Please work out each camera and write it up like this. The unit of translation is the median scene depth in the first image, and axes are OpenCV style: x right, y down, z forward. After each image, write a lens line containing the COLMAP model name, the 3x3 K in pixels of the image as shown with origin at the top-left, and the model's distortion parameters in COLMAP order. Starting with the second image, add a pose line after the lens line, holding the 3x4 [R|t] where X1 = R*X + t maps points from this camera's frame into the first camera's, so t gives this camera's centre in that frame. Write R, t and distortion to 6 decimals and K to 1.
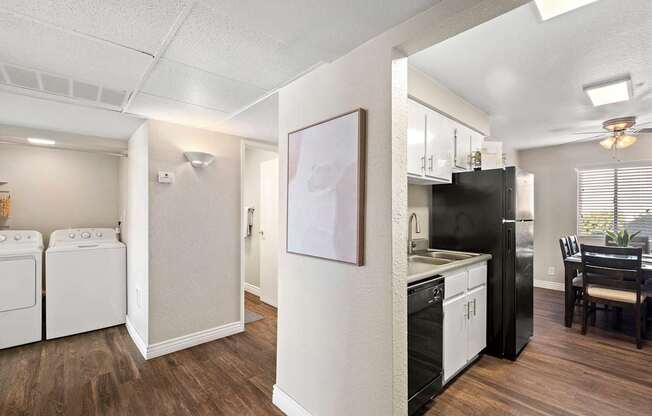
lens RADIAL K [[295.8, 0, 326.0], [0, 295.8, 208.0], [0, 0, 1]] dist [0.000267, -0.000002]
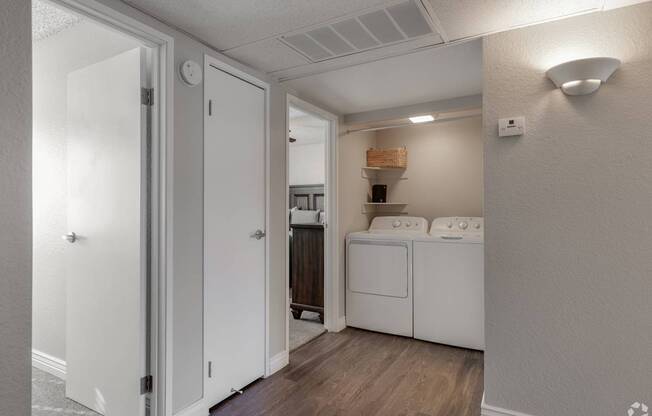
lens RADIAL K [[364.4, 0, 326.0], [0, 364.4, 208.0], [0, 0, 1]] dist [0.000410, 0.000334]
pose [[0.308104, -0.002289, -0.951350, 0.018577], [0.018912, 0.999814, 0.003719, 0.042975], [0.951165, -0.019138, 0.308091, 0.421460]]
